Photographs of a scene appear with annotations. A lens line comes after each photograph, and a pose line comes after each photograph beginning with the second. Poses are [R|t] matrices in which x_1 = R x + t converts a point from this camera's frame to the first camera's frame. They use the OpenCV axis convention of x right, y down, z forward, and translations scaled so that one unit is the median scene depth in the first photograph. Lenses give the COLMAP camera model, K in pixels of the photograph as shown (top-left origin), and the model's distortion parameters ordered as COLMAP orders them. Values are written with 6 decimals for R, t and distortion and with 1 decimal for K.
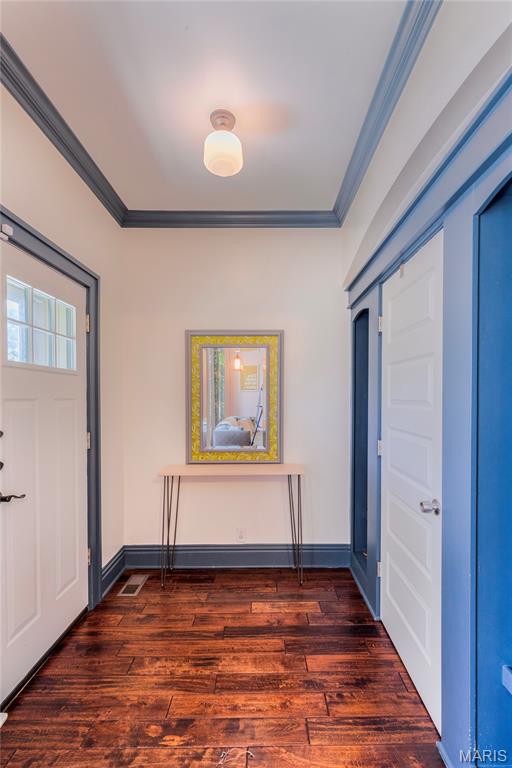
lens RADIAL K [[345.0, 0, 262.6], [0, 345.0, 401.7], [0, 0, 1]] dist [0.001681, -0.000305]
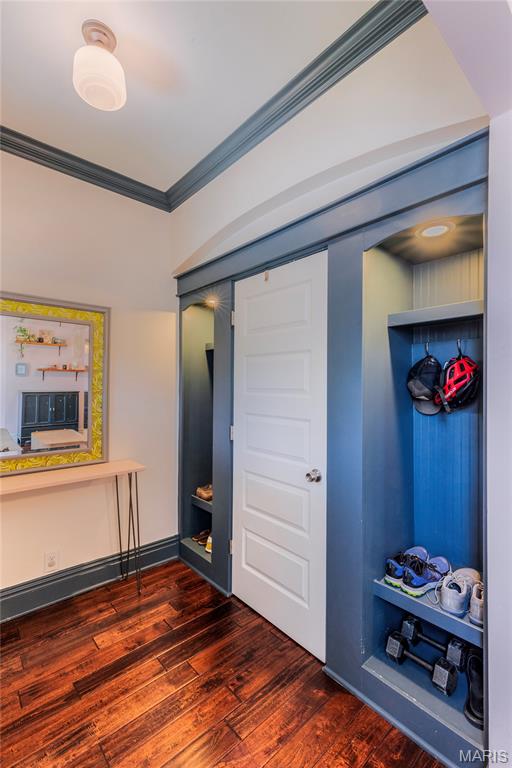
lens RADIAL K [[342.4, 0, 258.9], [0, 342.4, 385.7], [0, 0, 1]] dist [0.002175, -0.000057]
pose [[0.749125, 0.008403, 0.662375, -0.323833], [0.001066, 0.999903, -0.013890, 0.001518], [-0.662427, 0.011112, 0.749044, 0.154108]]
